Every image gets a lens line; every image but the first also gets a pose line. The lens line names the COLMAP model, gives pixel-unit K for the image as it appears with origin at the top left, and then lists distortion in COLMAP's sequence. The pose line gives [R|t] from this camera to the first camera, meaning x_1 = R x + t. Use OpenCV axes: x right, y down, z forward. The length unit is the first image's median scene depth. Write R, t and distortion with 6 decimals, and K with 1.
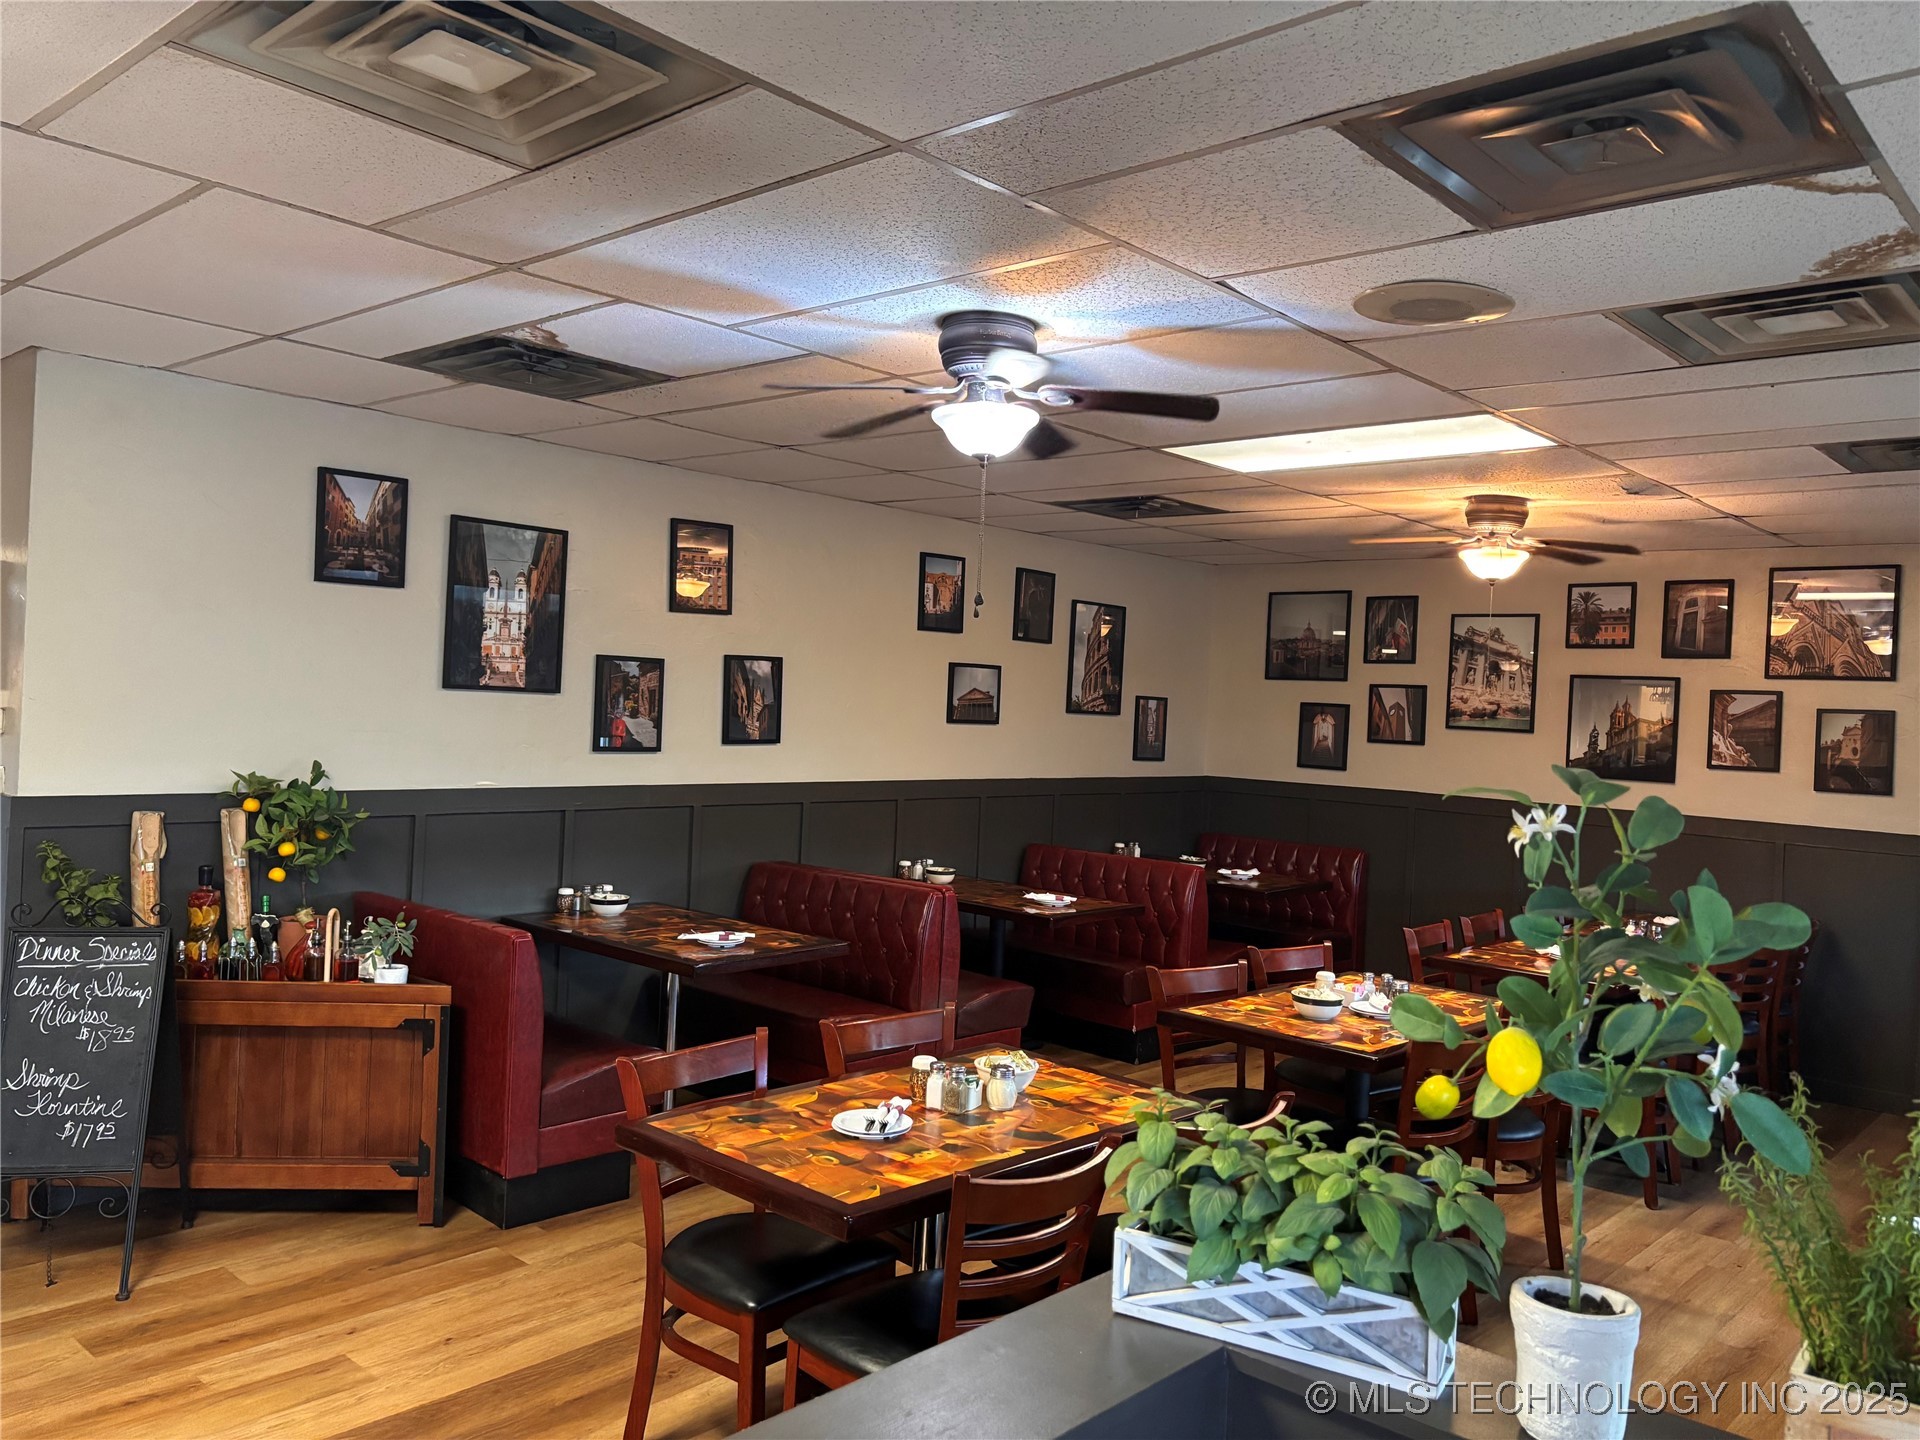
lens RADIAL K [[1451.8, 0, 960.0], [0, 1451.8, 720.0], [0, 0, 1]] dist [0.080386, -0.086993]
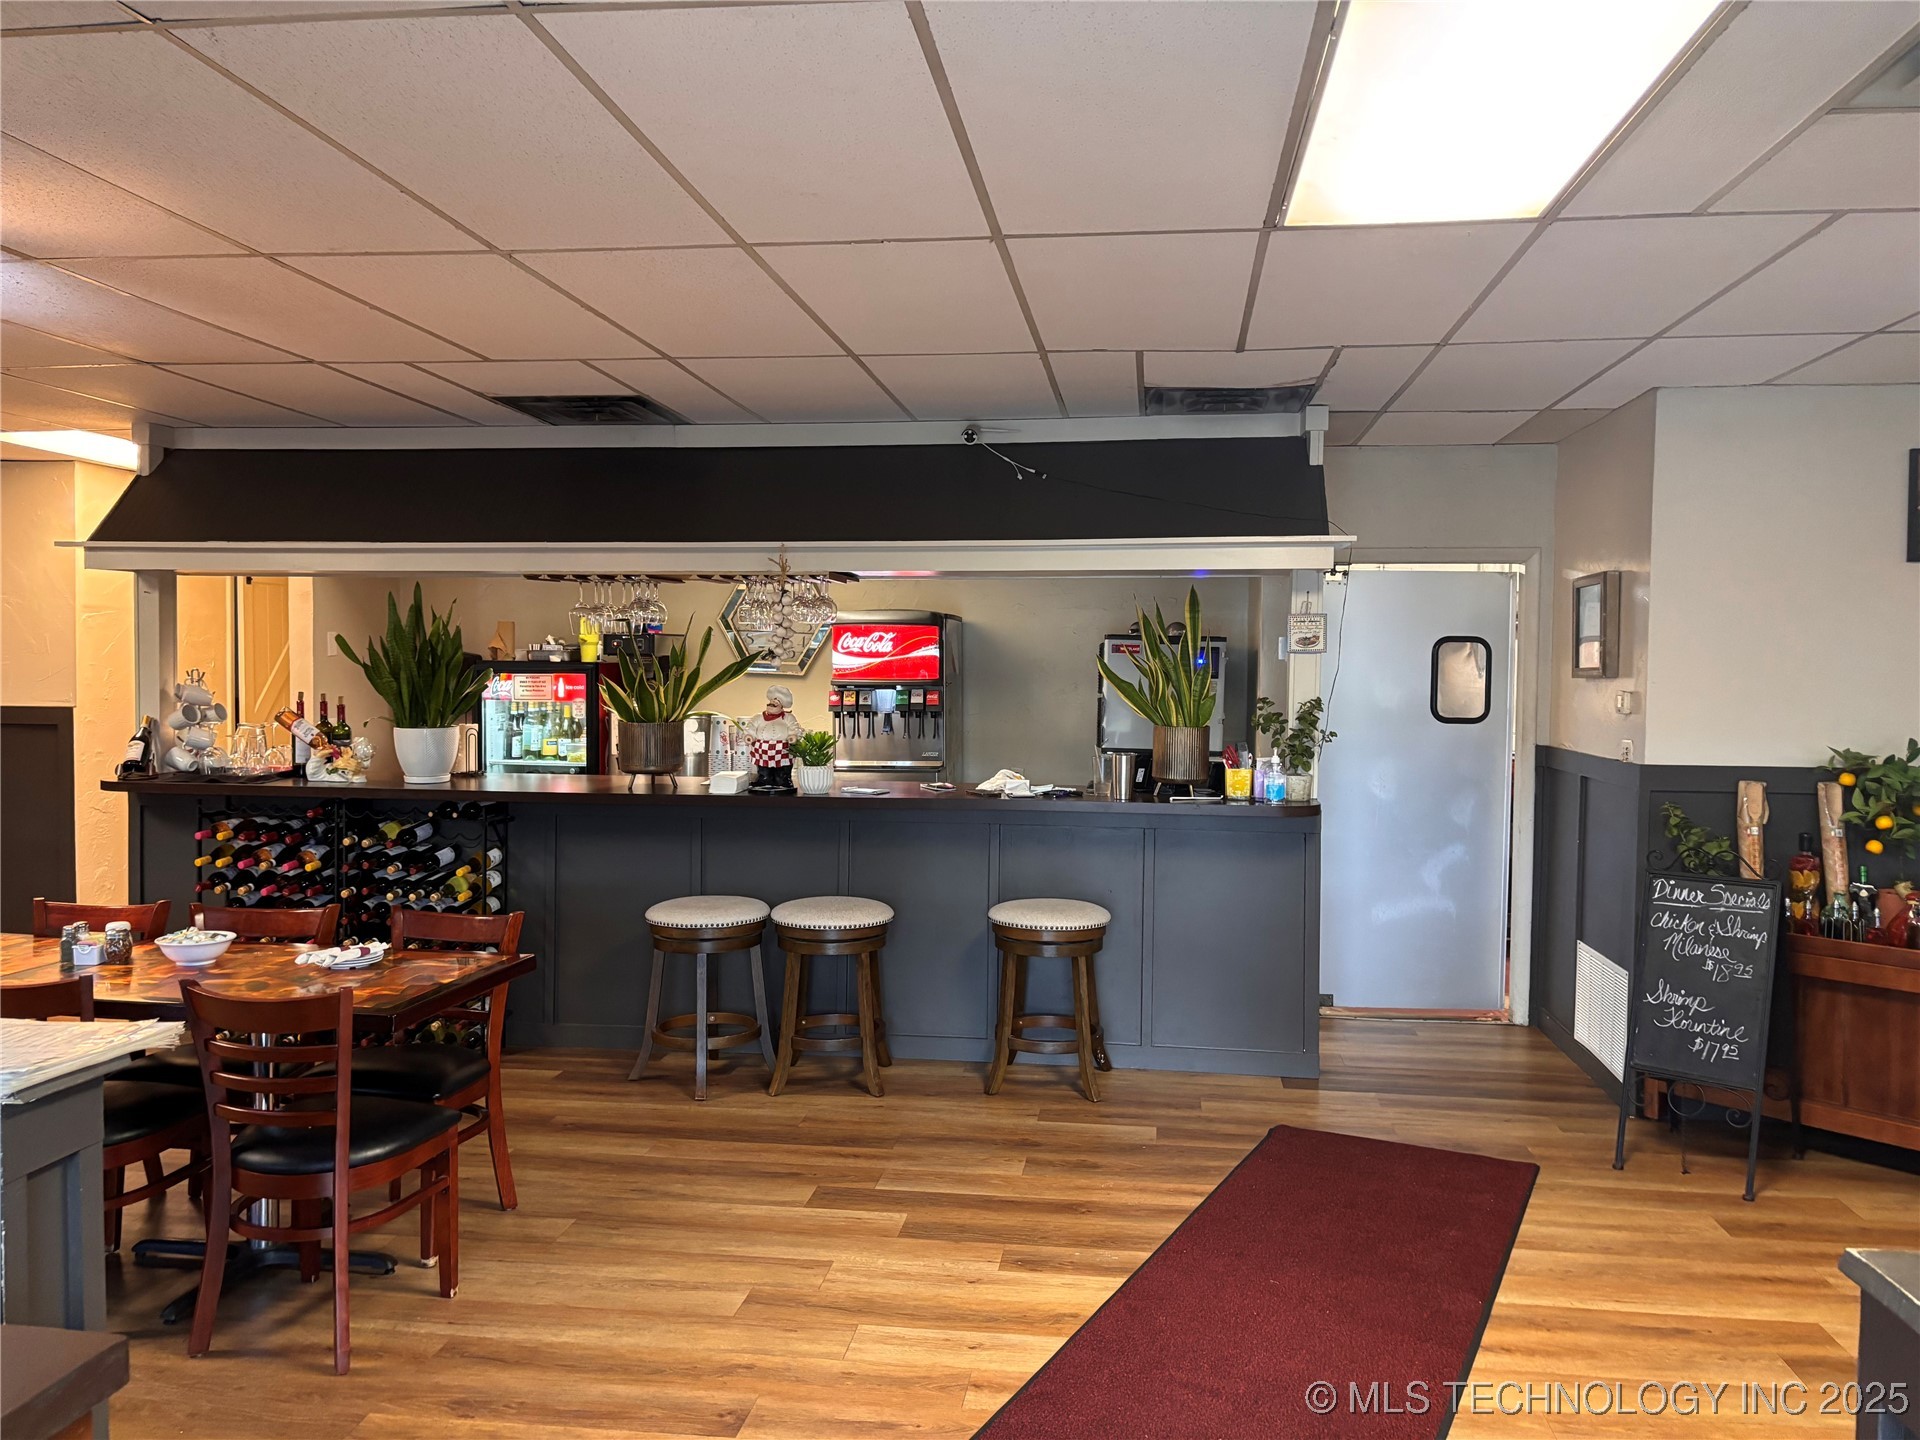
lens RADIAL K [[1442.2, 0, 958.5], [0, 1442.2, 714.7], [0, 0, 1]] dist [0.078552, -0.104387]
pose [[0.572957, -0.013532, -0.819474, 0.014777], [0.004116, 0.999899, -0.013634, 0.024579], [0.819575, 0.004439, 0.572954, -0.131260]]
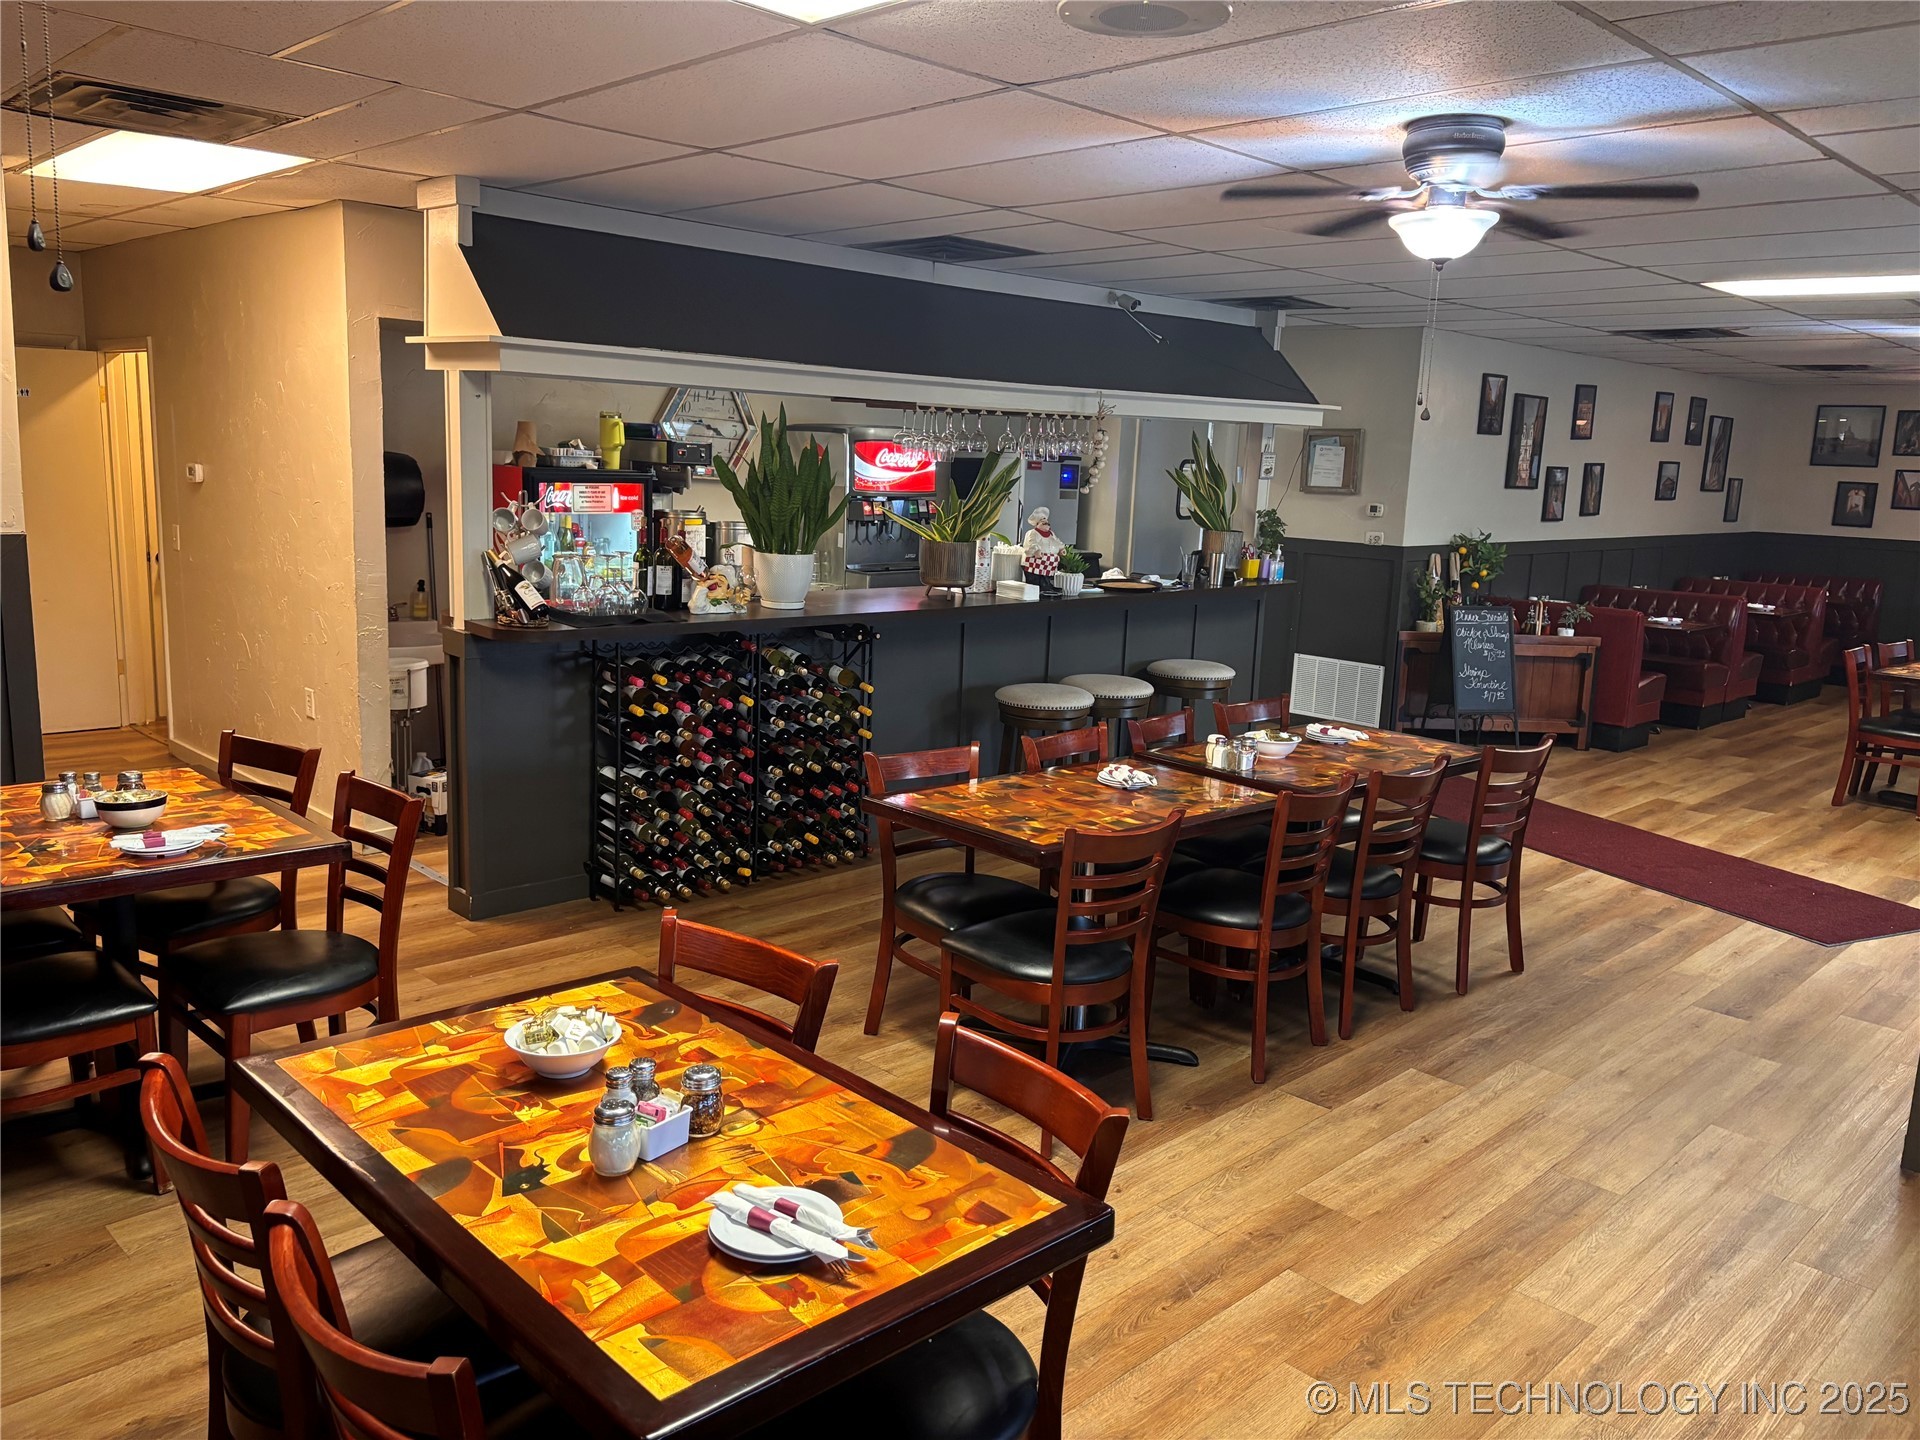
lens RADIAL K [[1455.6, 0, 957.8], [0, 1455.6, 703.7], [0, 0, 1]] dist [0.071056, -0.063918]
pose [[0.998776, 0.004190, -0.049288, -1.133366], [0.003623, 0.987533, 0.157371, -0.056581], [0.049333, -0.157357, 0.986309, -1.095620]]
